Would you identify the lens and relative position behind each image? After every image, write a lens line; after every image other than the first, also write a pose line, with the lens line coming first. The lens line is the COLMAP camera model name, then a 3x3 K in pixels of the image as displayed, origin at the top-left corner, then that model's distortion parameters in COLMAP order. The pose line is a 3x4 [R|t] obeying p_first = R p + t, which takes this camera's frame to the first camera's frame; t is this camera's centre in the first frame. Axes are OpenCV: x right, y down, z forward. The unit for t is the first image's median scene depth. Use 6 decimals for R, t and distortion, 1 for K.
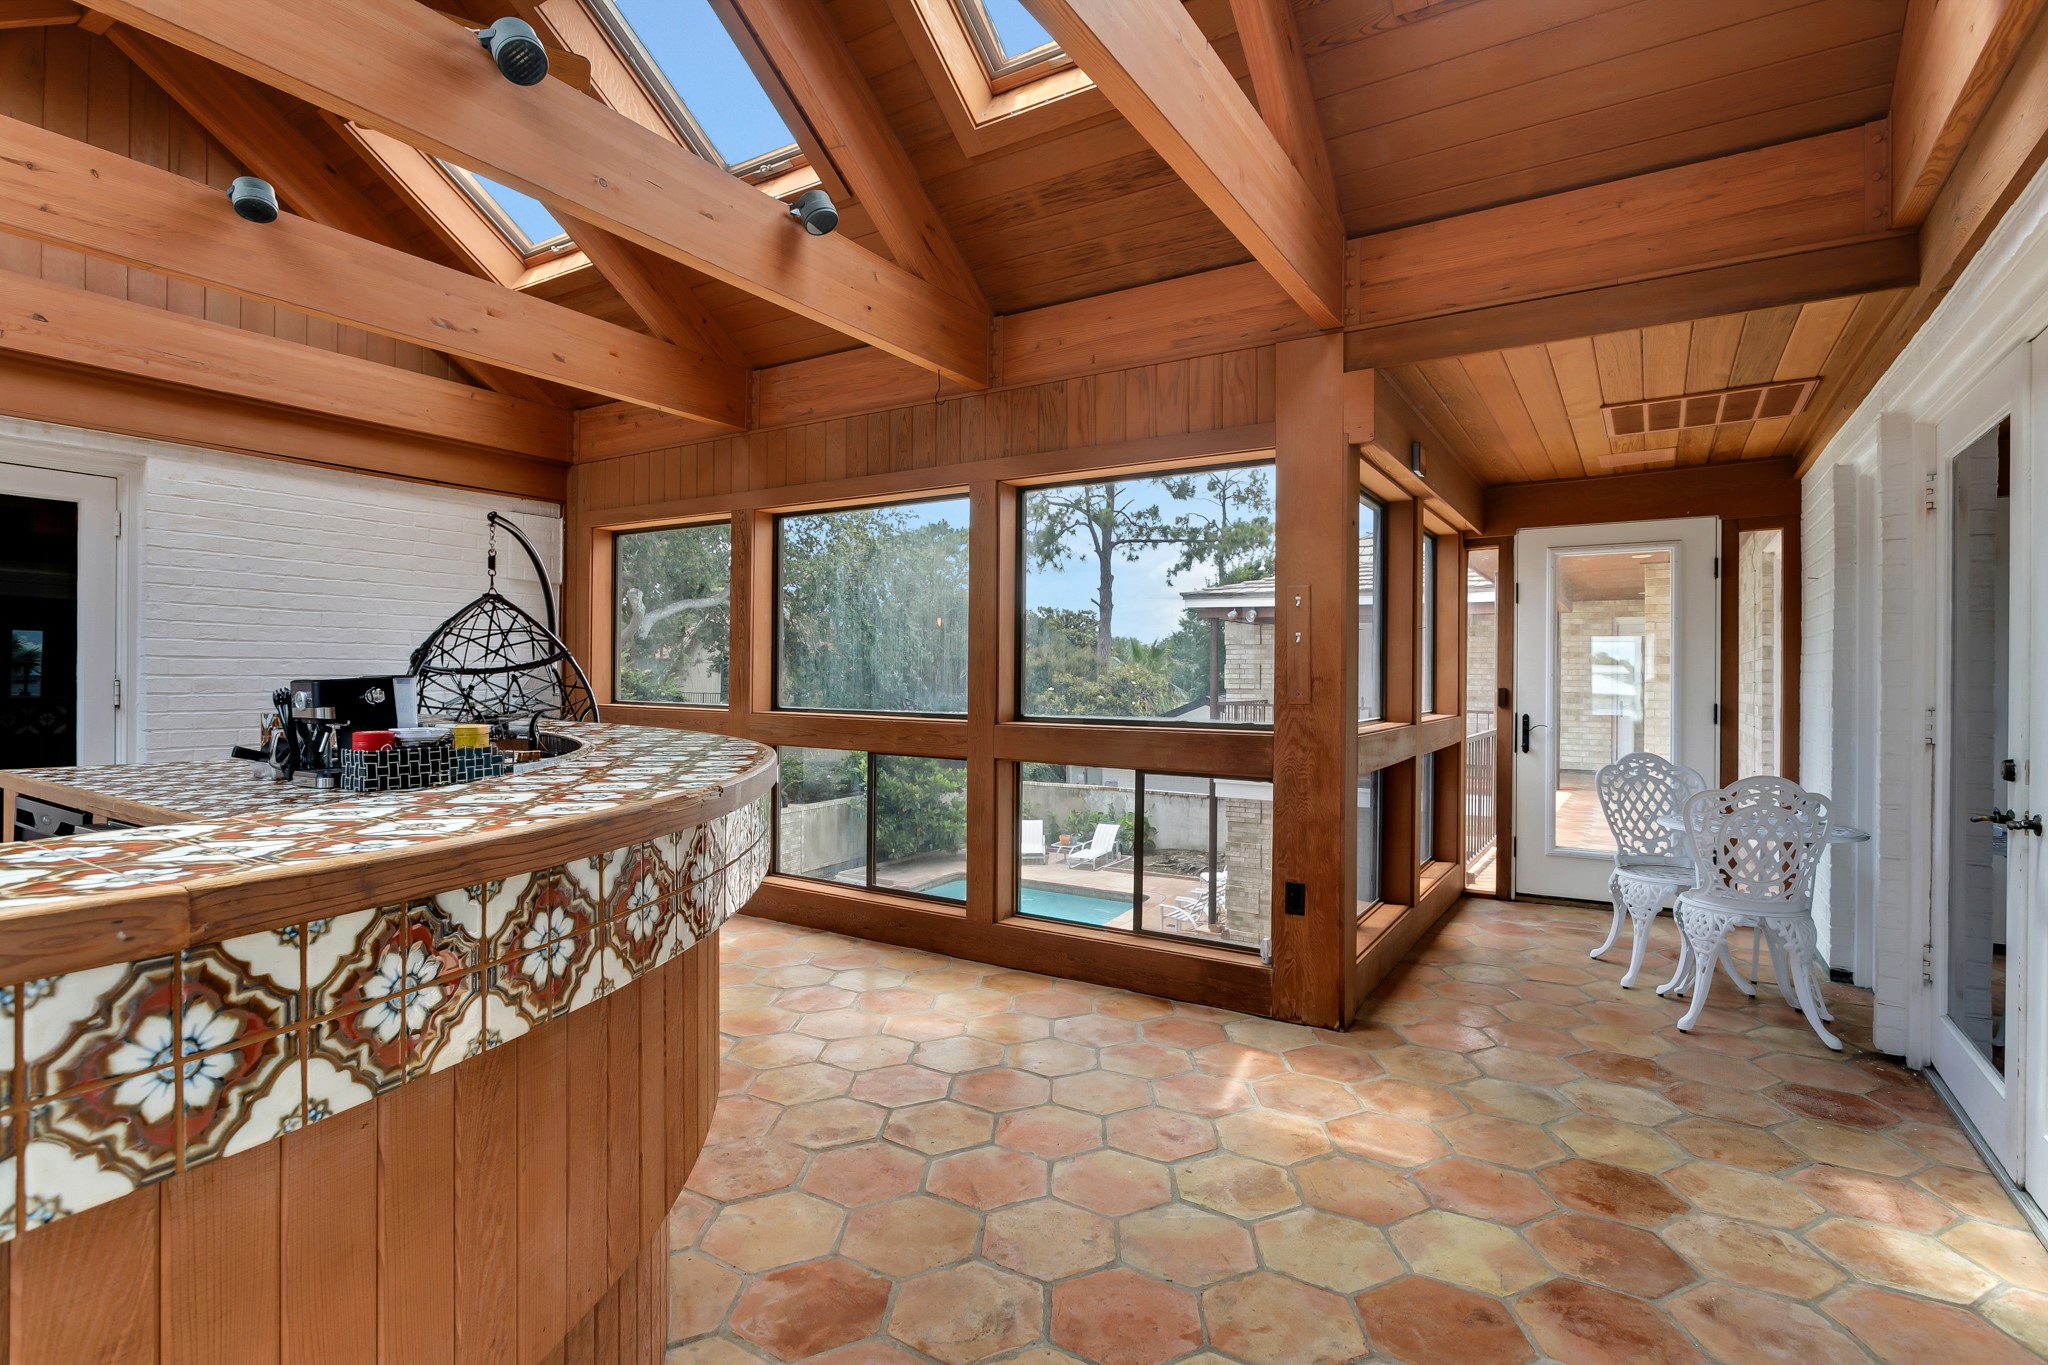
lens RADIAL K [[997.9, 0, 1025.6], [0, 997.9, 679.8], [0, 0, 1]] dist [0.003484, 0.000133]
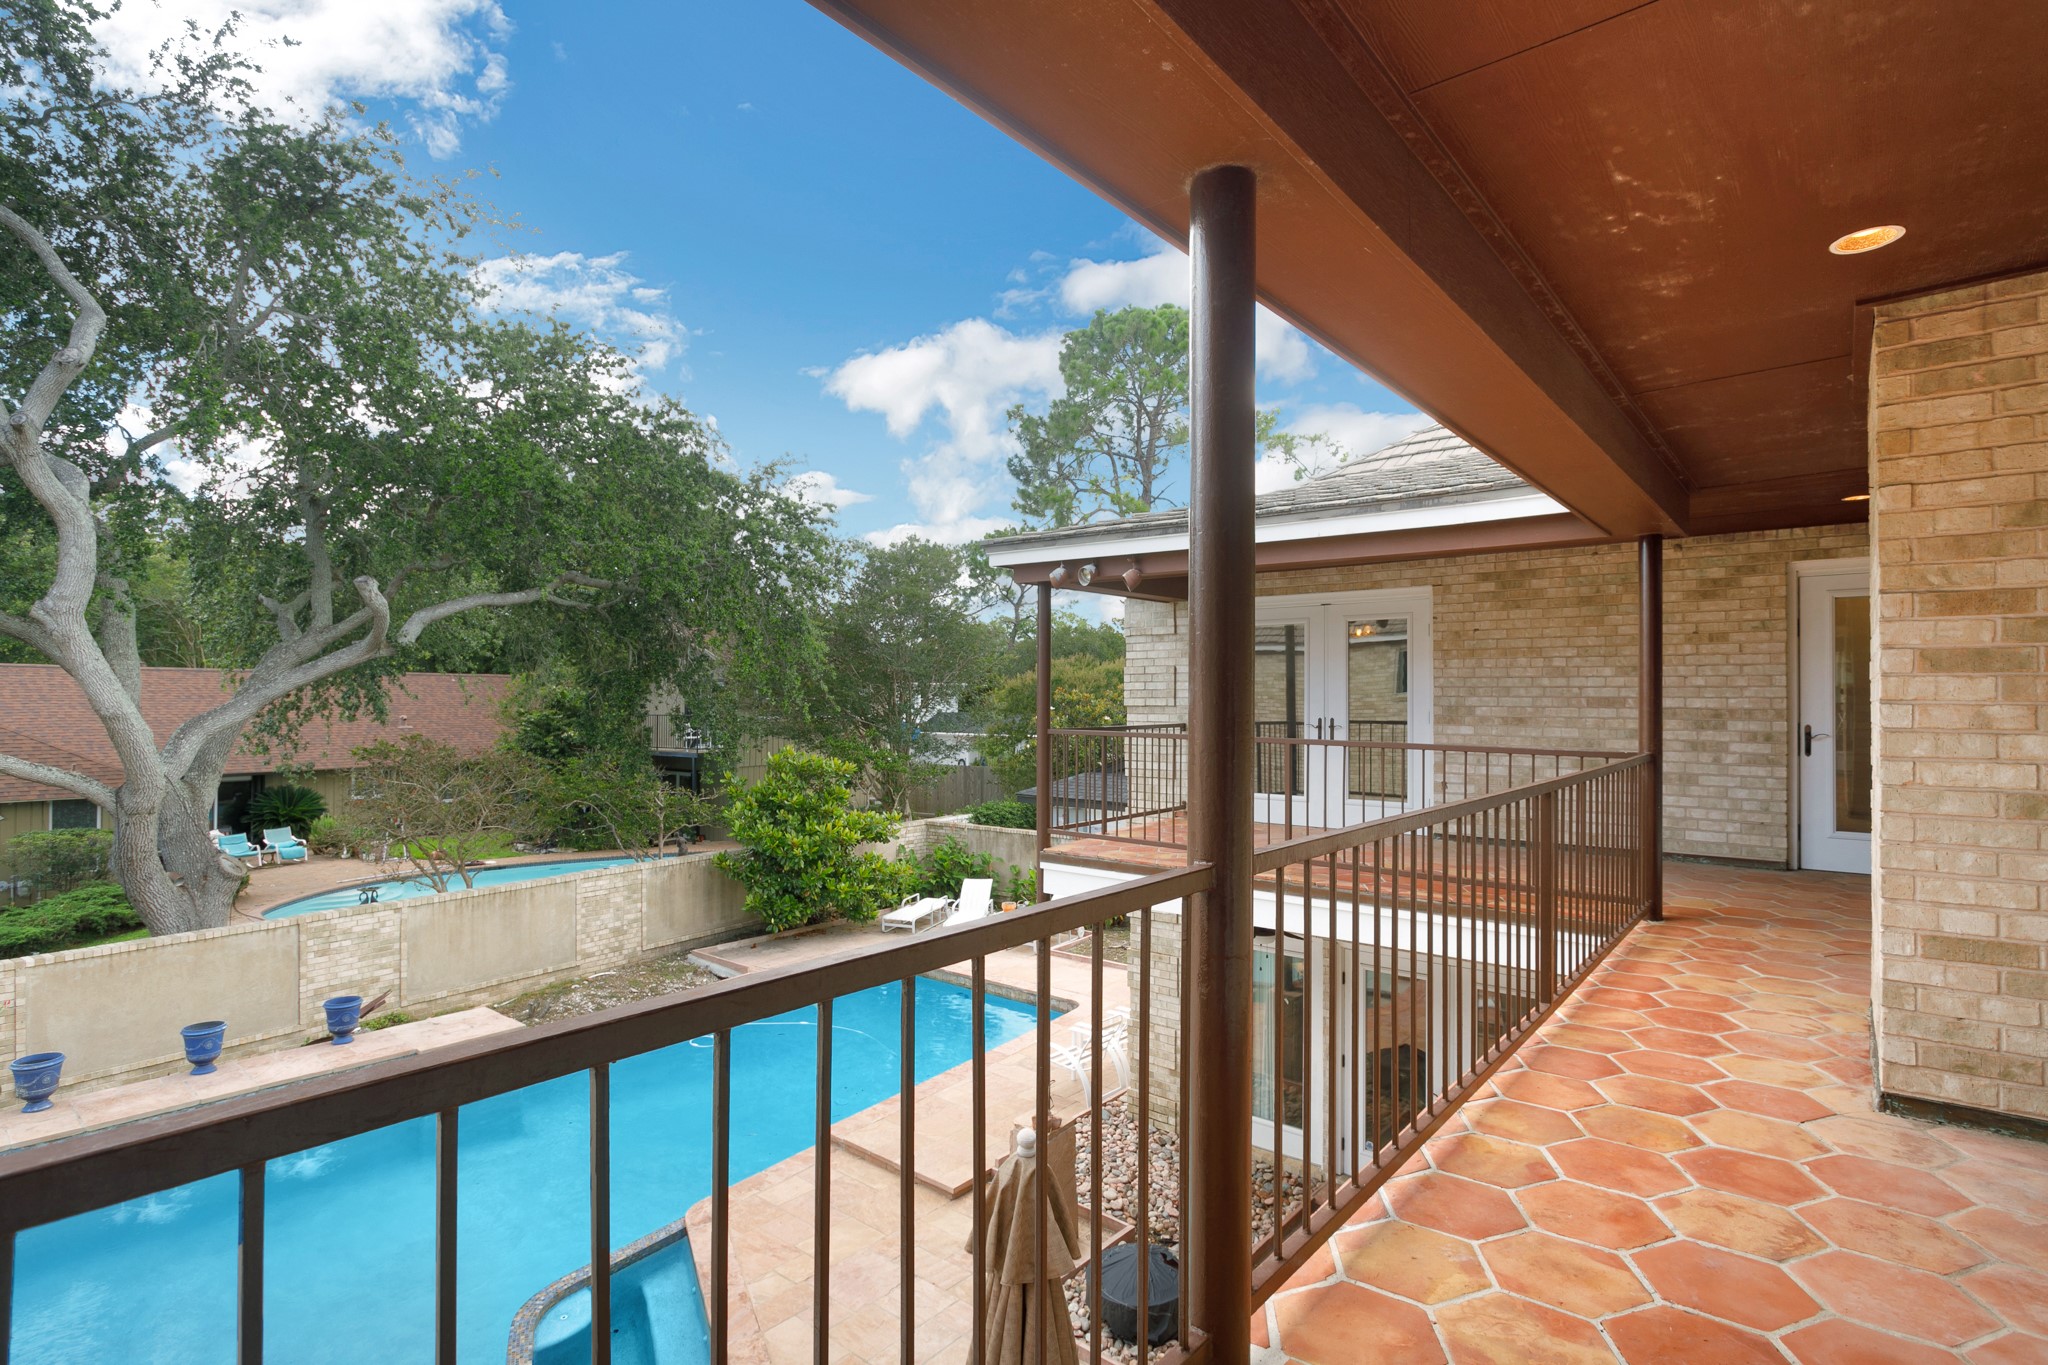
lens RADIAL K [[1019.6, 0, 1021.0], [0, 1019.6, 690.0], [0, 0, 1]] dist [-0.005552, -0.000344]
pose [[0.992428, -0.008195, -0.122552, 0.255159], [0.007106, 0.999931, -0.009316, 0.005278], [0.122620, 0.008374, 0.992418, 0.425112]]
